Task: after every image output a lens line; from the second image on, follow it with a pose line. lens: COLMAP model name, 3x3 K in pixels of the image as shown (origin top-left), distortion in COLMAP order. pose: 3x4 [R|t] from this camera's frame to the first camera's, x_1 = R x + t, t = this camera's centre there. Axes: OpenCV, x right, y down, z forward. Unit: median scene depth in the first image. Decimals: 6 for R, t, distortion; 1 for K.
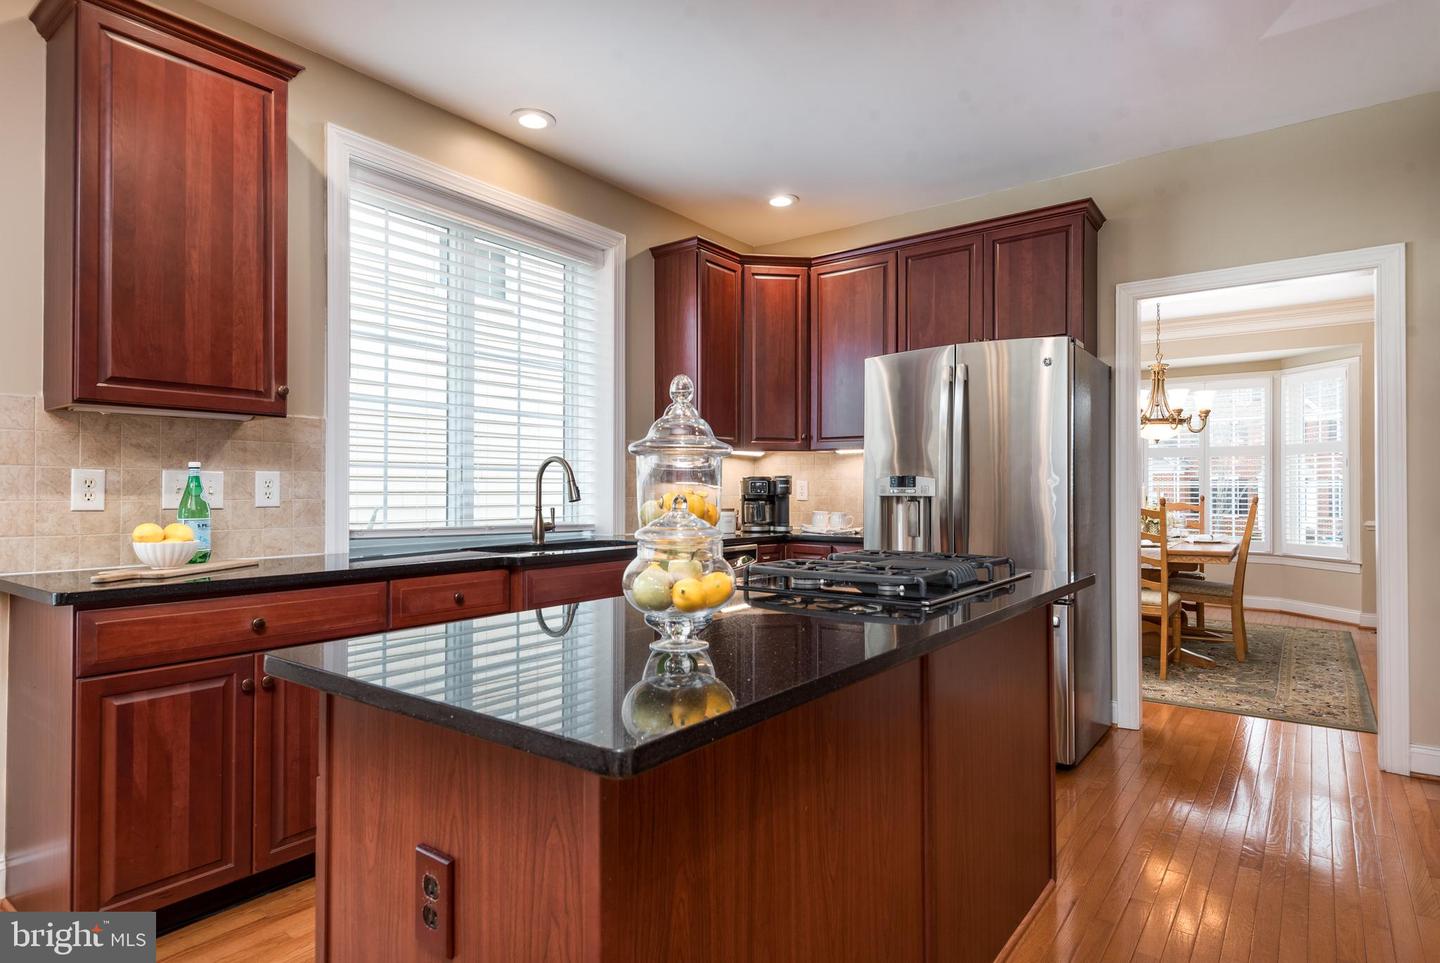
lens RADIAL K [[780.3, 0, 714.6], [0, 780.3, 482.1], [0, 0, 1]] dist [0.026573, 0.001026]
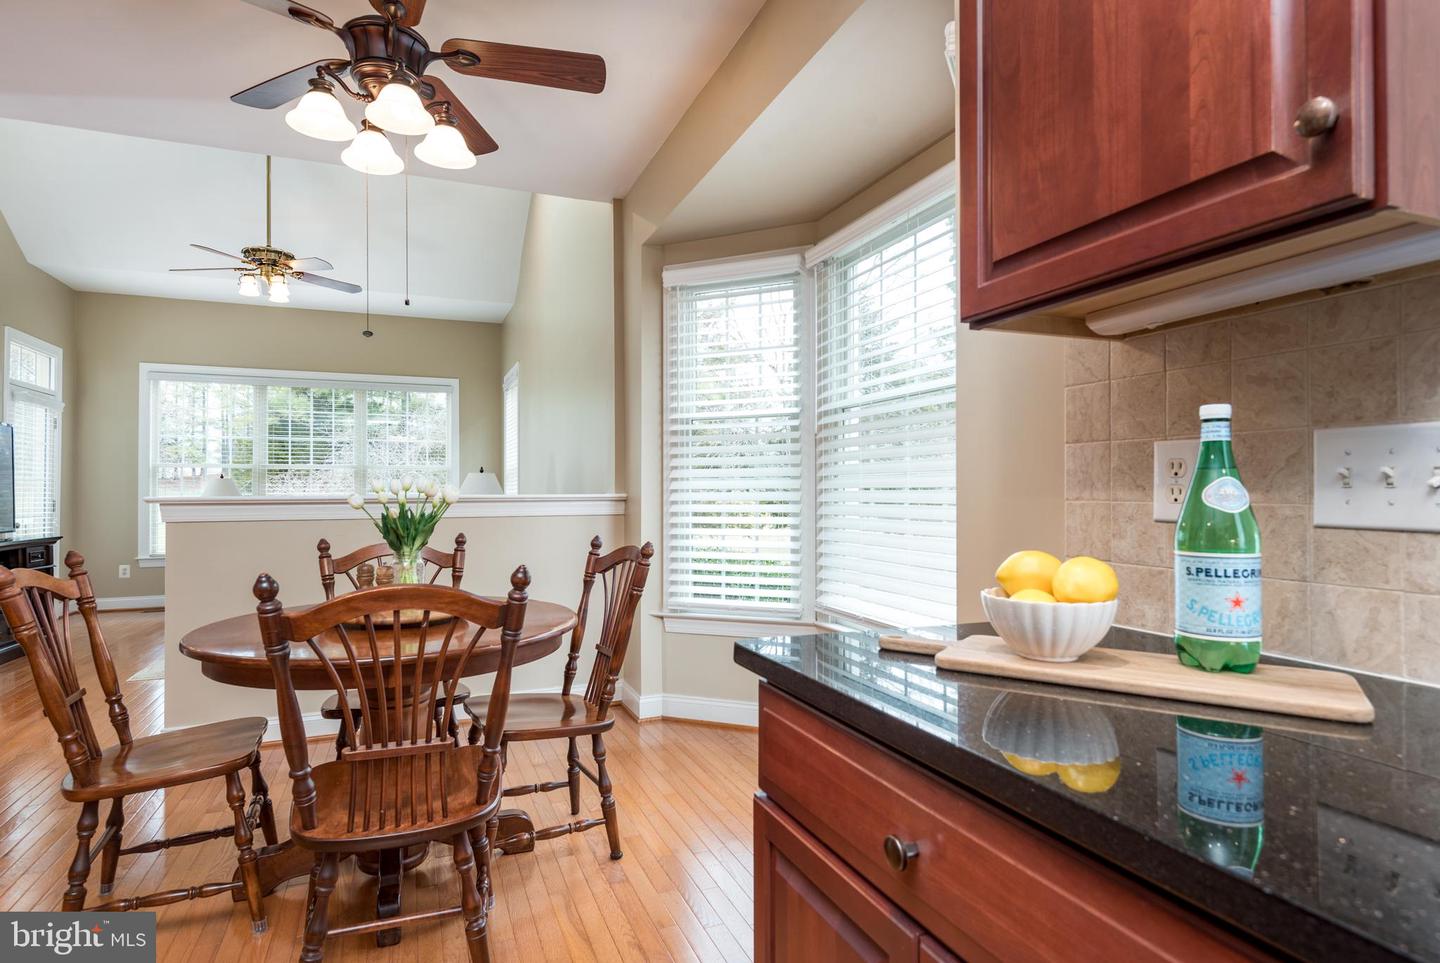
lens RADIAL K [[780.3, 0, 721.1], [0, 780.3, 488.0], [0, 0, 1]] dist [0.026573, 0.001026]
pose [[-0.533236, -0.007366, -0.845935, -0.182060], [0.007180, 0.999887, -0.013233, 0.016413], [0.845936, -0.013130, -0.533123, 0.892676]]
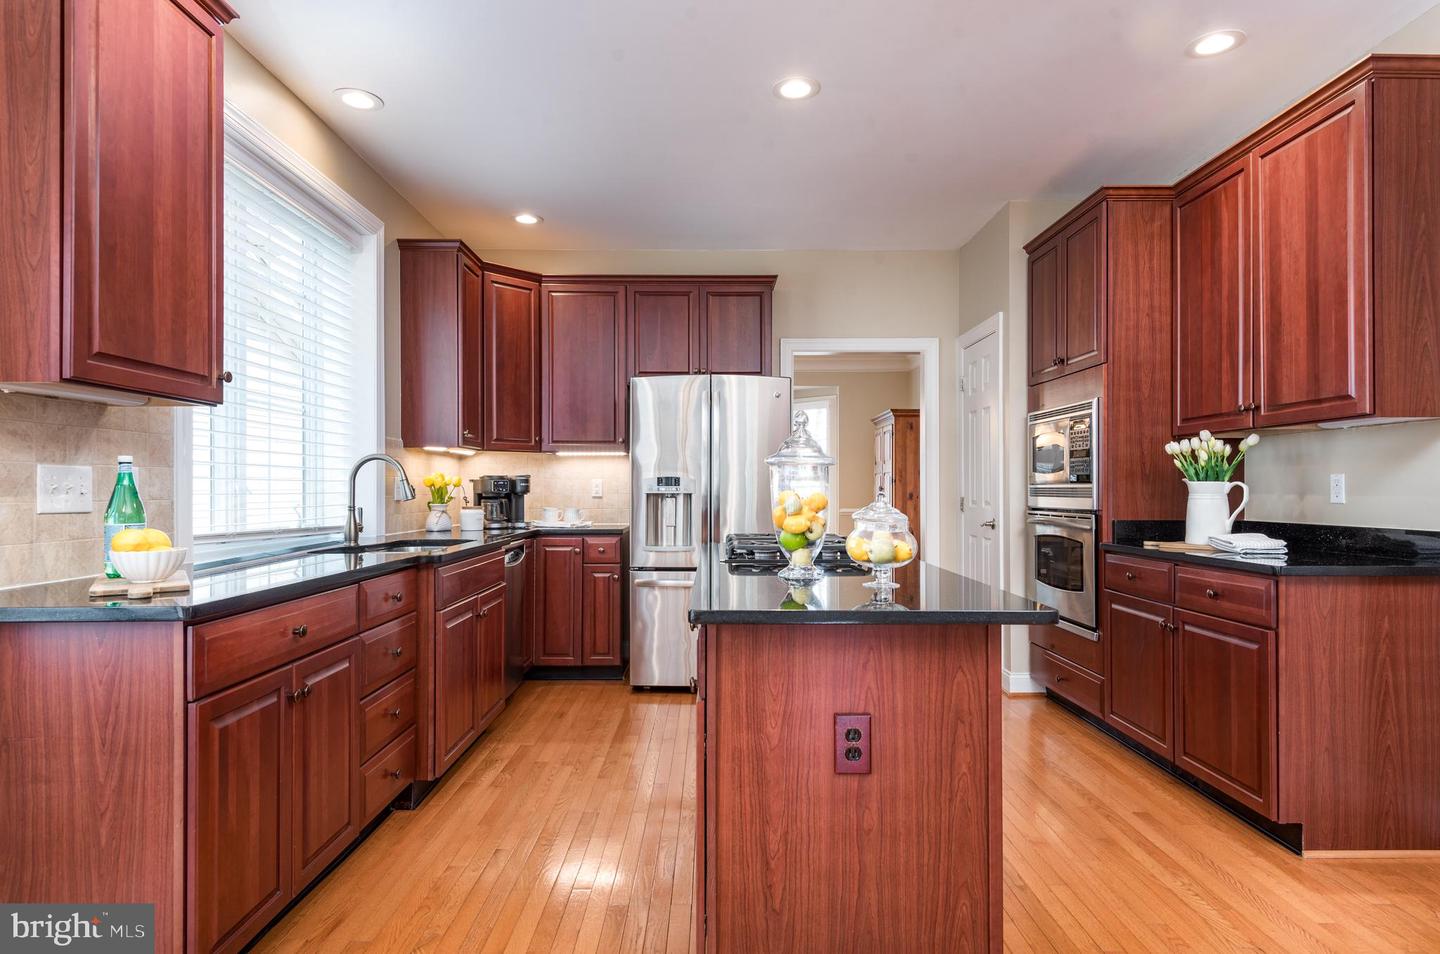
lens RADIAL K [[793.9, 0, 715.0], [0, 793.9, 485.6], [0, 0, 1]] dist [0.024928, -0.001919]
pose [[0.794082, 0.000679, 0.607810, -0.606250], [-0.005231, 0.999970, 0.005717, -0.002087], [-0.607788, -0.007719, 0.794062, -0.045795]]
